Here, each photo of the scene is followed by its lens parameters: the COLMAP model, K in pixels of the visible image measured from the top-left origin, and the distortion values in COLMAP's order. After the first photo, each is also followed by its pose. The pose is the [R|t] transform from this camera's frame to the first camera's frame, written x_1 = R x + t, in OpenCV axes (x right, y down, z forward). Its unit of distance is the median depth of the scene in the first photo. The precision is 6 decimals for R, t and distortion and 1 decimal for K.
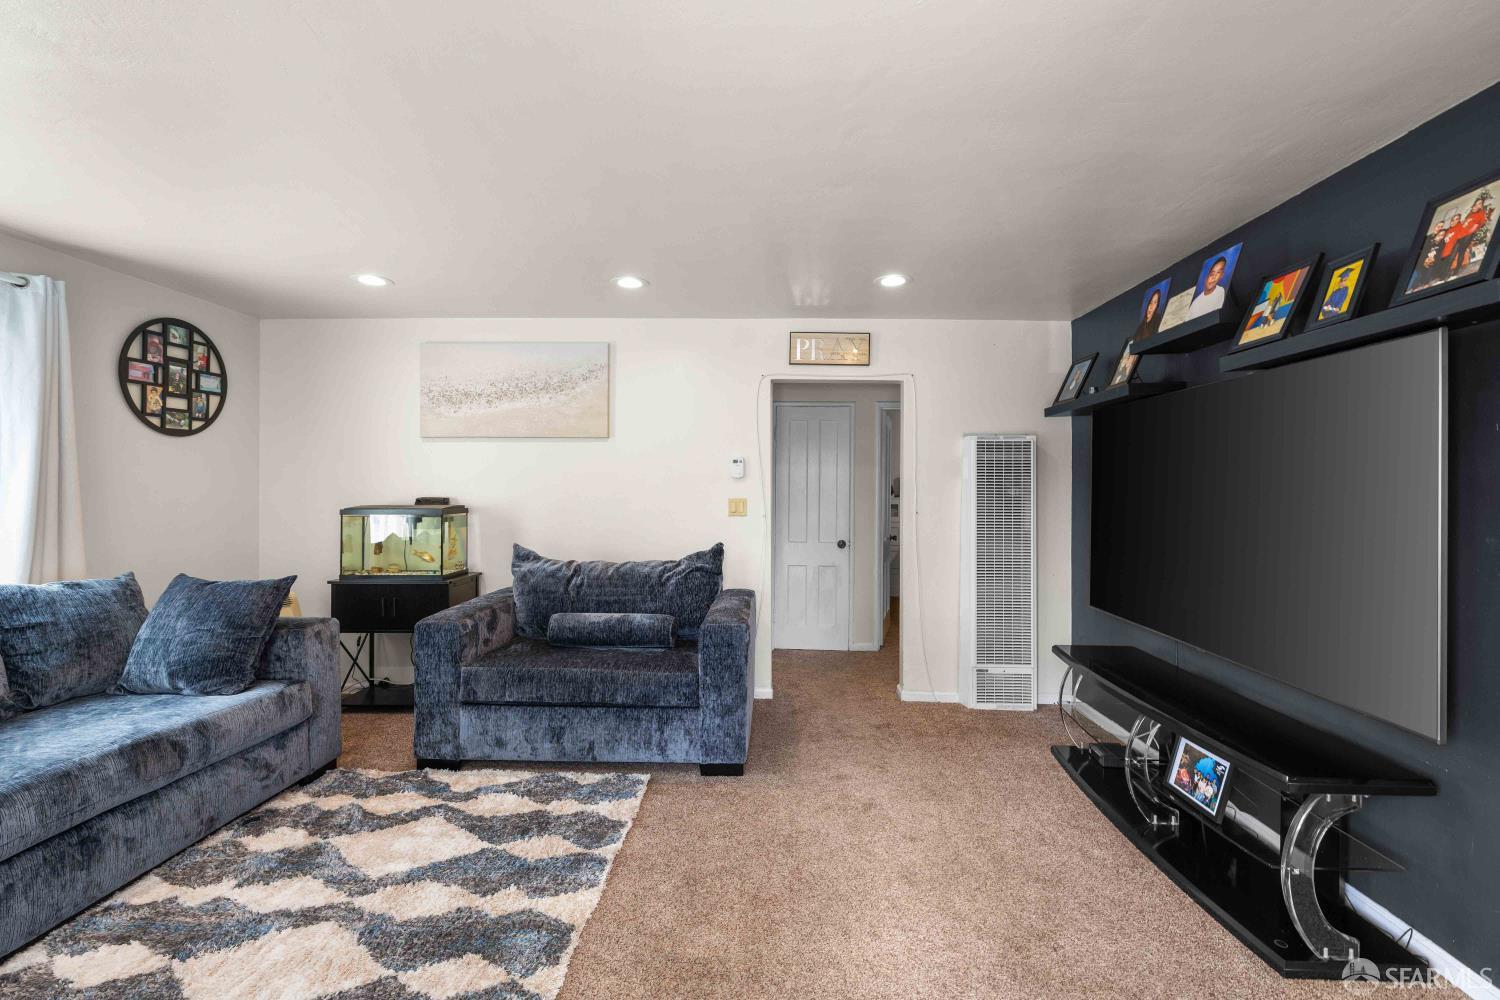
lens RADIAL K [[648.4, 0, 784.3], [0, 648.4, 489.2], [0, 0, 1]] dist [-0.003636, -0.000294]
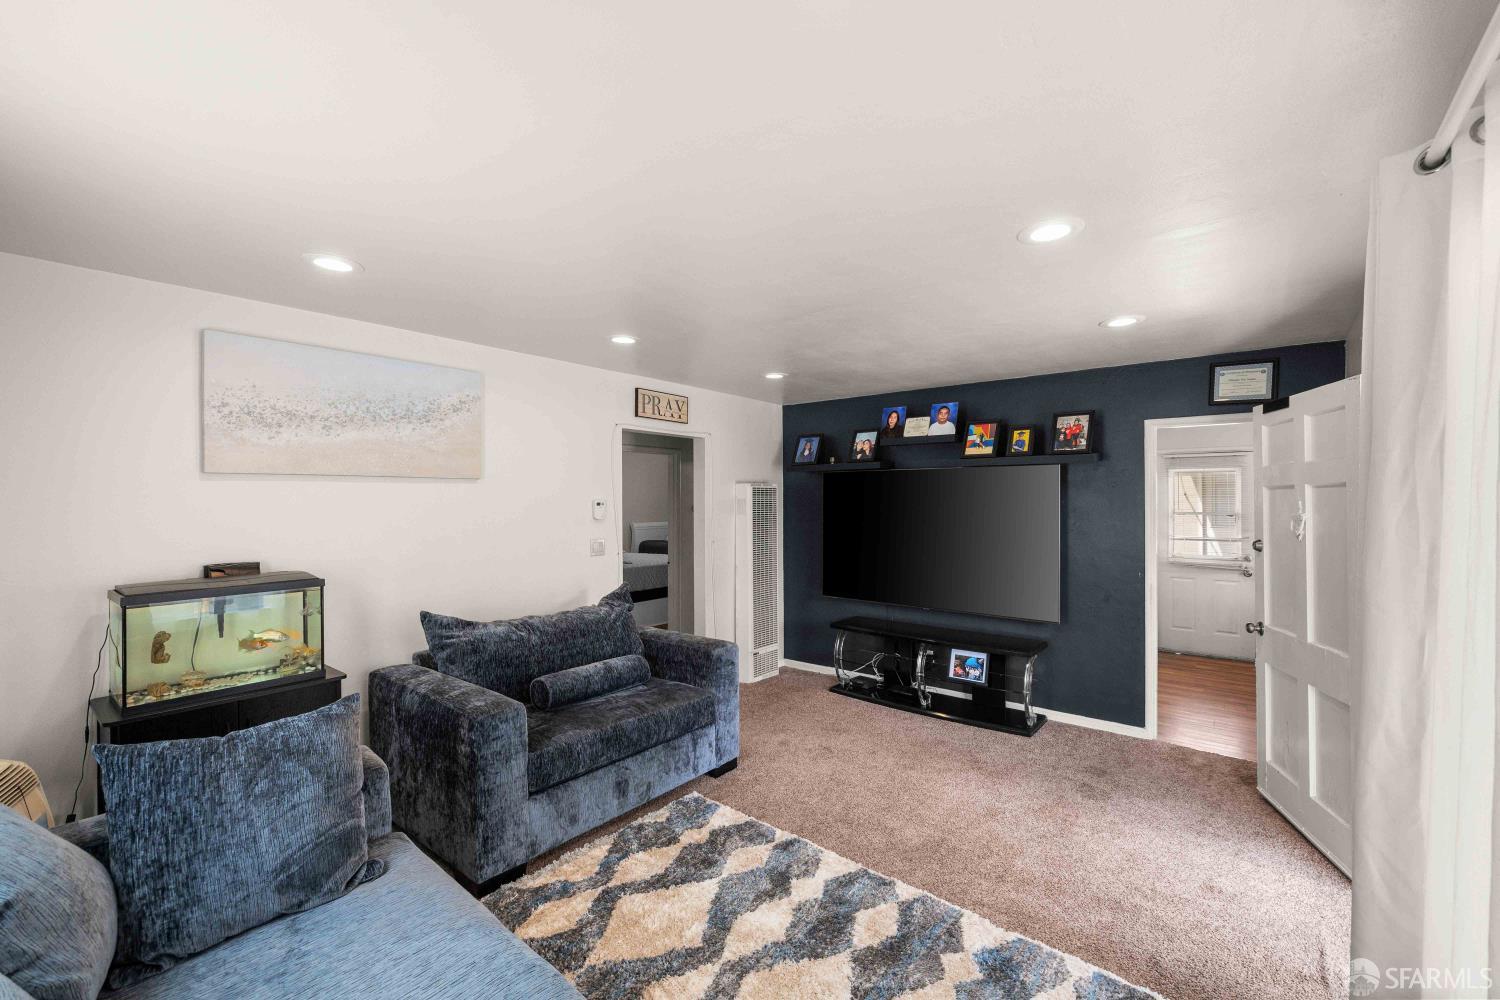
lens RADIAL K [[630.2, 0, 750.0], [0, 630.2, 500.0], [0, 0, 1]] dist [0.000363, -0.000377]
pose [[0.616151, -0.009056, 0.787576, -0.850981], [0.005133, 0.999959, 0.007483, -0.064623], [-0.787611, -0.000569, 0.616172, 0.205361]]
